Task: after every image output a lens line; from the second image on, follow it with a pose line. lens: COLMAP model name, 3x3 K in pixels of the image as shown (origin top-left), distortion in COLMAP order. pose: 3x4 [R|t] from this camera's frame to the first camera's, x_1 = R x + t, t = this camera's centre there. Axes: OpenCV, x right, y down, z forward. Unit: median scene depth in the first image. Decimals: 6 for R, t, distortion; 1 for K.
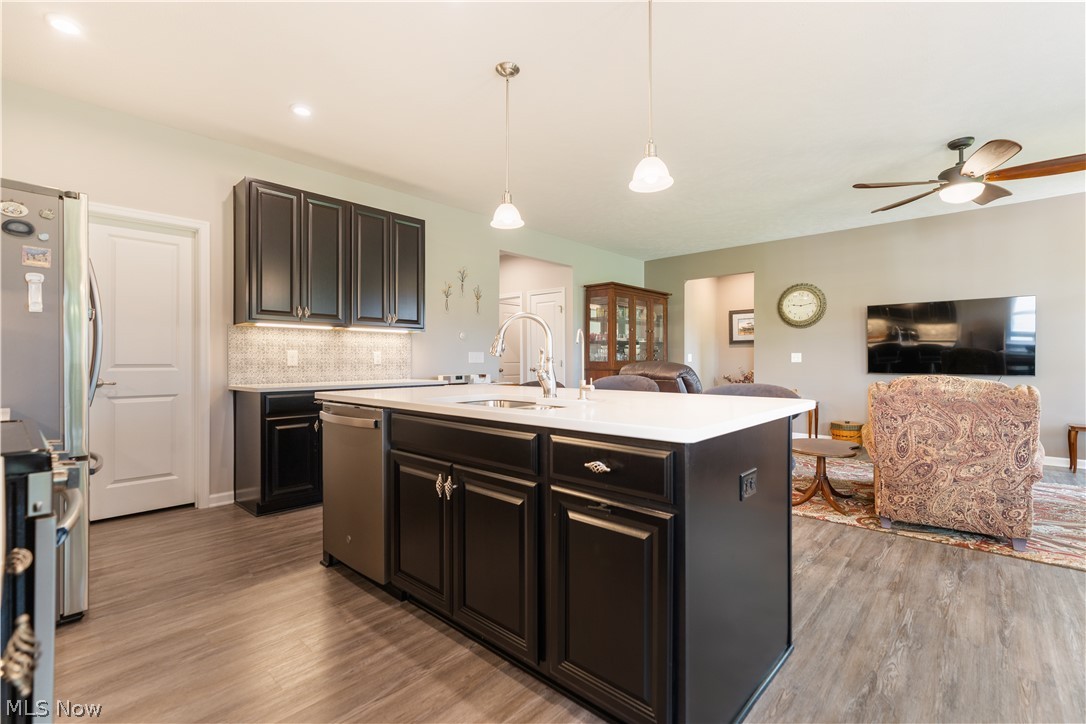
lens RADIAL K [[487.6, 0, 545.3], [0, 487.6, 353.2], [0, 0, 1]] dist [-0.002404, 0.001505]
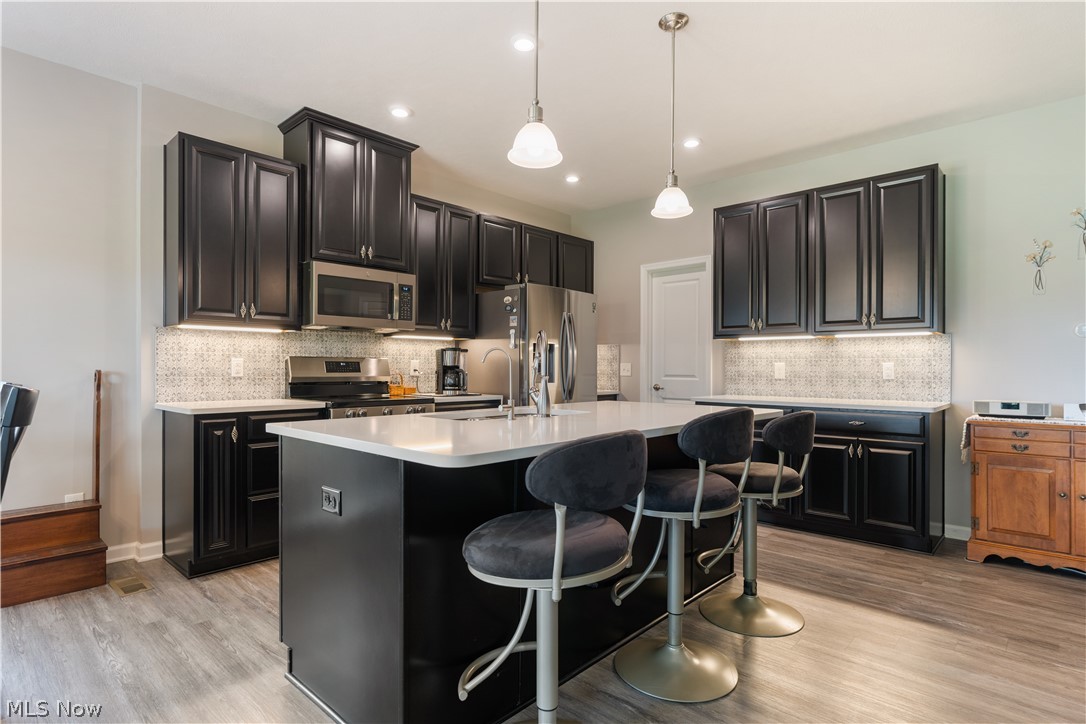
lens RADIAL K [[560.8, 0, 548.6], [0, 560.8, 373.1], [0, 0, 1]] dist [0.000431, 0.000439]
pose [[-0.005701, 0.010320, -0.999930, 0.502694], [0.007928, 0.999916, 0.010274, -0.000321], [0.999952, -0.007869, -0.005783, 0.461663]]
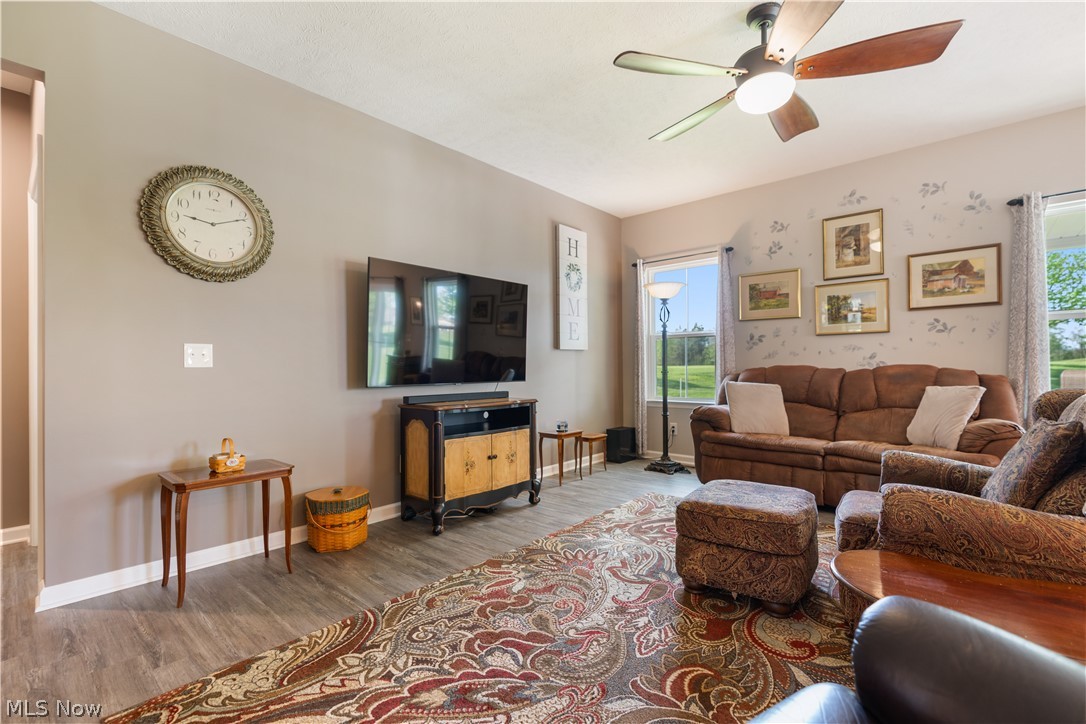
lens RADIAL K [[487.6, 0, 540.0], [0, 487.6, 360.9], [0, 0, 1]] dist [-0.002404, 0.001505]
pose [[-0.016688, 0.009935, 0.999811, 0.170097], [-0.003503, 0.999944, -0.009995, 0.022115], [-0.999855, -0.003669, -0.016652, 1.003063]]
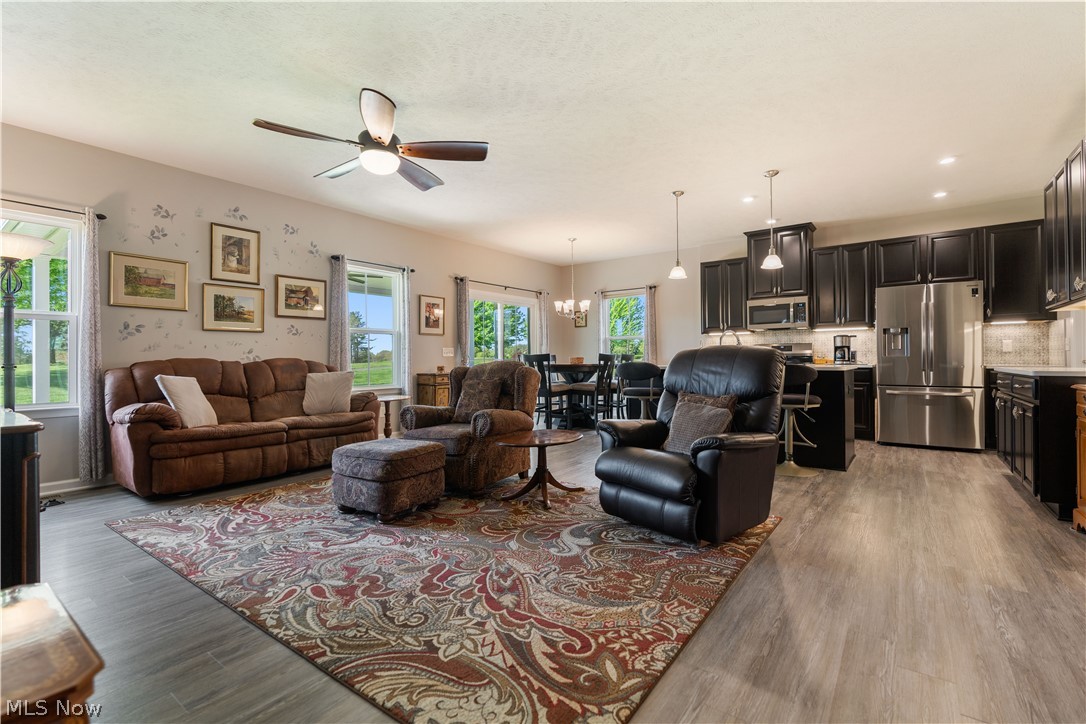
lens RADIAL K [[487.6, 0, 548.1], [0, 487.6, 355.7], [0, 0, 1]] dist [-0.002404, 0.001505]
pose [[-0.994123, 0.008320, -0.107938, 0.493458], [0.010767, 0.999698, -0.022112, 0.041083], [0.107722, -0.023144, -0.993912, 1.475646]]
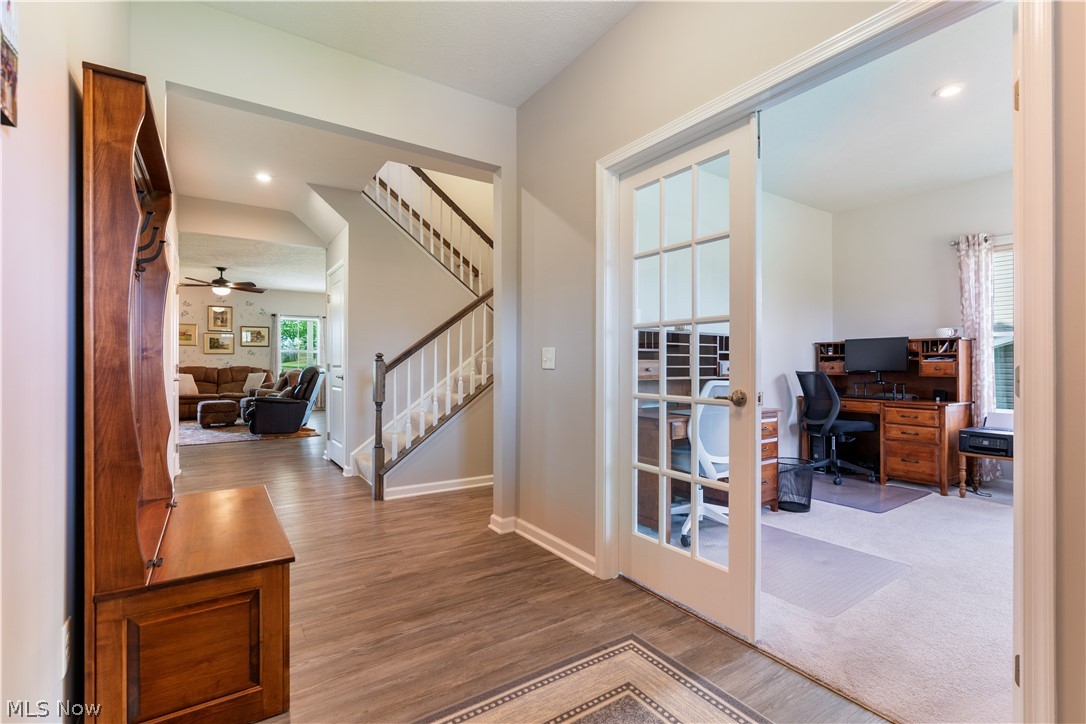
lens RADIAL K [[487.6, 0, 545.6], [0, 487.6, 360.4], [0, 0, 1]] dist [-0.002404, 0.001505]
pose [[-0.973497, -0.000529, 0.228698, -0.869876], [-0.004062, 0.999880, -0.014976, 0.019950], [-0.228663, -0.015508, -0.973382, 2.196185]]
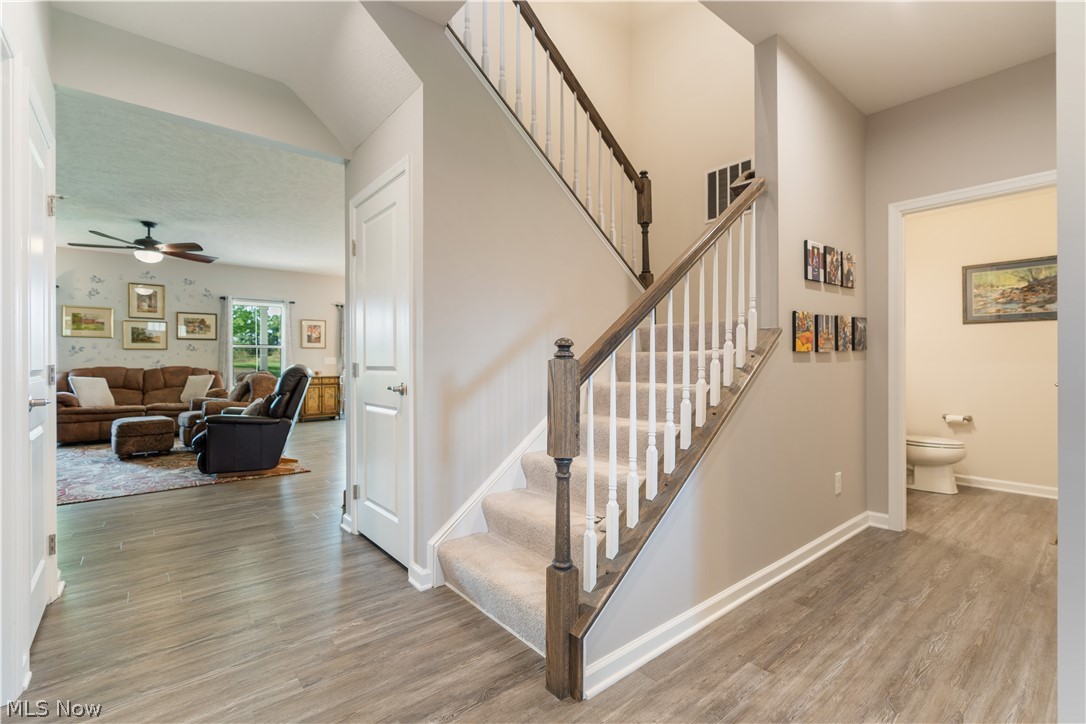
lens RADIAL K [[487.6, 0, 539.9], [0, 487.6, 360.9], [0, 0, 1]] dist [-0.002404, 0.001505]
pose [[-0.990370, -0.000651, 0.138448, -0.452808], [-0.002204, 0.999936, -0.011066, 0.016150], [-0.138432, -0.011265, -0.990308, 1.811733]]
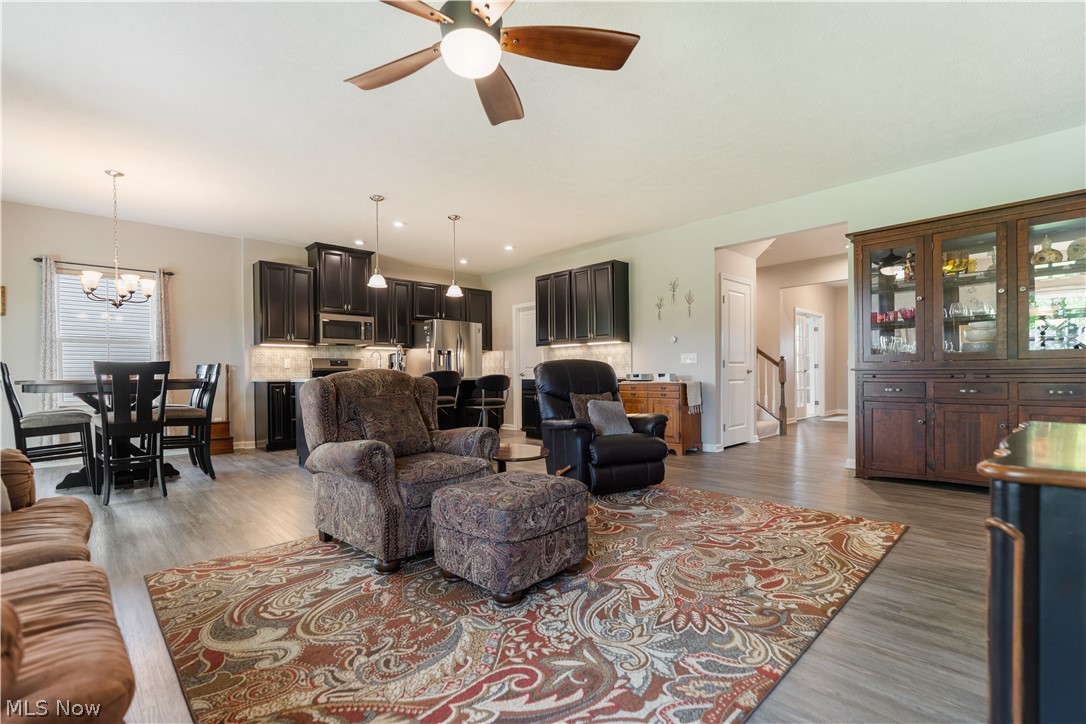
lens RADIAL K [[487.6, 0, 542.0], [0, 487.6, 381.2], [0, 0, 1]] dist [-0.002404, 0.001505]
pose [[-0.066729, 0.017072, -0.997625, 1.093622], [0.020917, 0.999658, 0.015708, 0.040121], [0.997552, -0.019819, -0.067063, 0.857780]]
